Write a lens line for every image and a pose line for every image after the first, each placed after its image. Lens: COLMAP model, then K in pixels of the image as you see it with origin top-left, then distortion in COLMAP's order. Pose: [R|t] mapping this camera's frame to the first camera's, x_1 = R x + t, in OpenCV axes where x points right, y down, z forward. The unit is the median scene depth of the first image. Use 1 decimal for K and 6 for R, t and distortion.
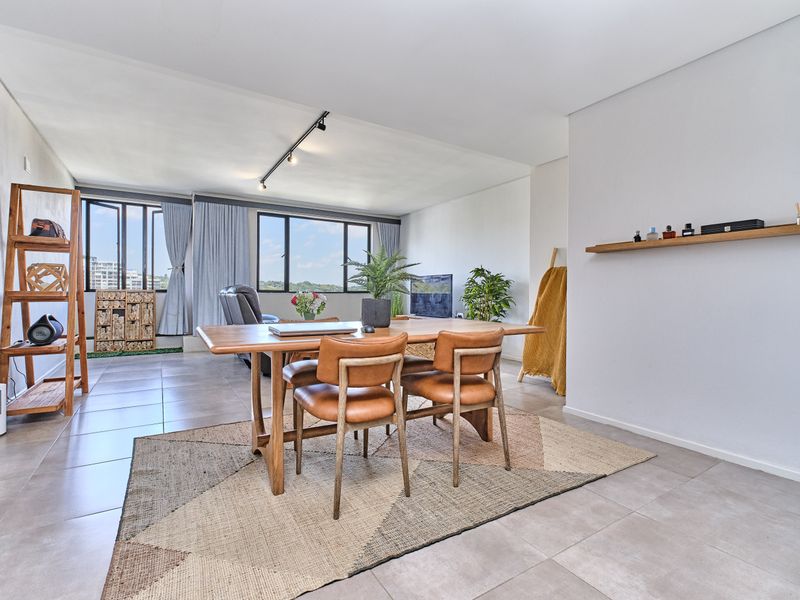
lens RADIAL K [[384.7, 0, 387.3], [0, 384.7, 295.0], [0, 0, 1]] dist [0.001712, 0.000322]
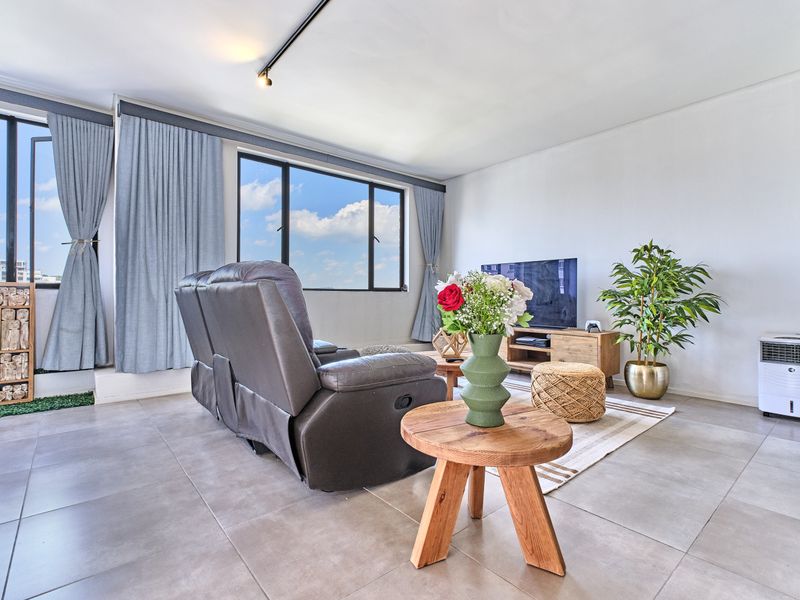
lens RADIAL K [[394.4, 0, 403.3], [0, 394.4, 294.7], [0, 0, 1]] dist [0.001203, 0.000047]
pose [[0.986412, -0.002737, 0.164267, -0.199480], [0.003625, 0.999980, -0.005108, 0.006927], [-0.164249, 0.005634, 0.986403, 0.392011]]
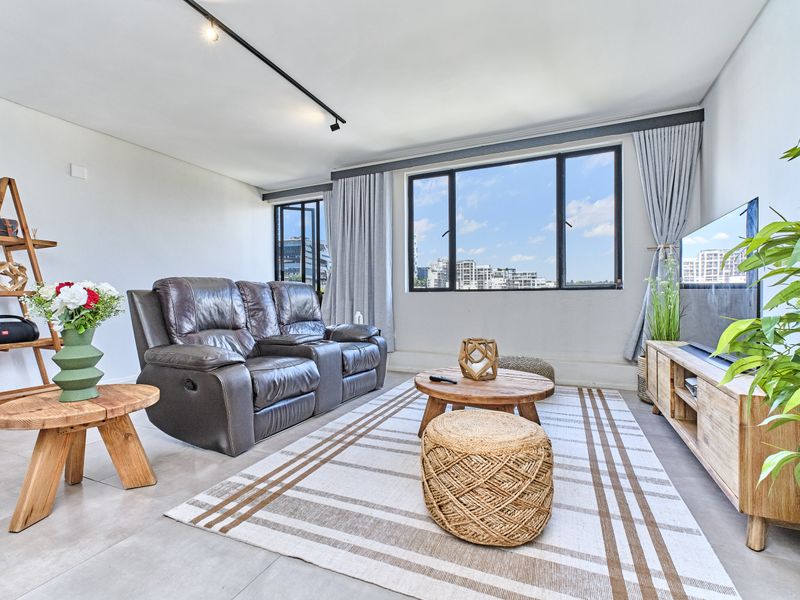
lens RADIAL K [[375.7, 0, 400.6], [0, 375.7, 296.4], [0, 0, 1]] dist [-0.002593, -0.000004]
pose [[0.584531, -0.015717, -0.811219, 0.217833], [0.010300, 0.999876, -0.011950, 0.011548], [0.811306, -0.001371, 0.584620, 0.628692]]
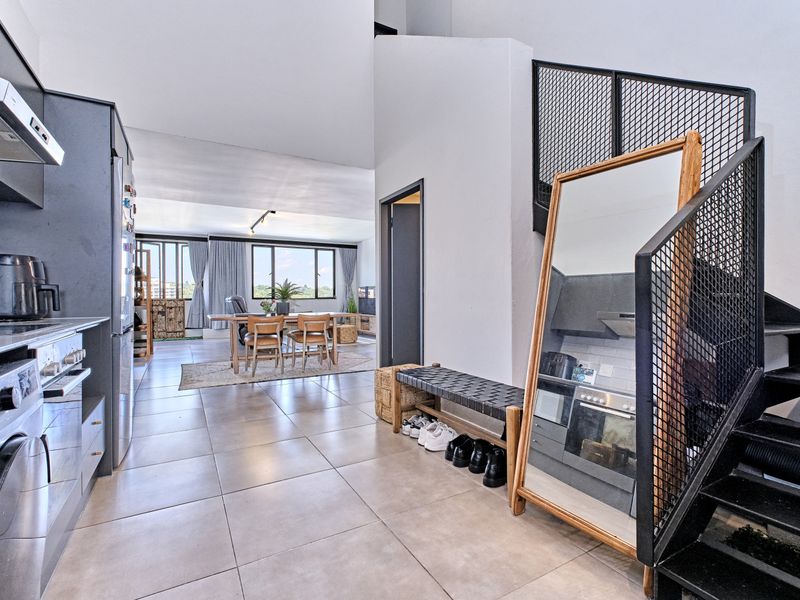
lens RADIAL K [[392.3, 0, 400.0], [0, 392.3, 300.0], [0, 0, 1]] dist [-0.002018, -0.000018]
pose [[0.999611, -0.011810, -0.025274, 0.281952], [0.011903, 0.999923, 0.003554, -0.002602], [0.025230, -0.003853, 0.999674, -0.516576]]
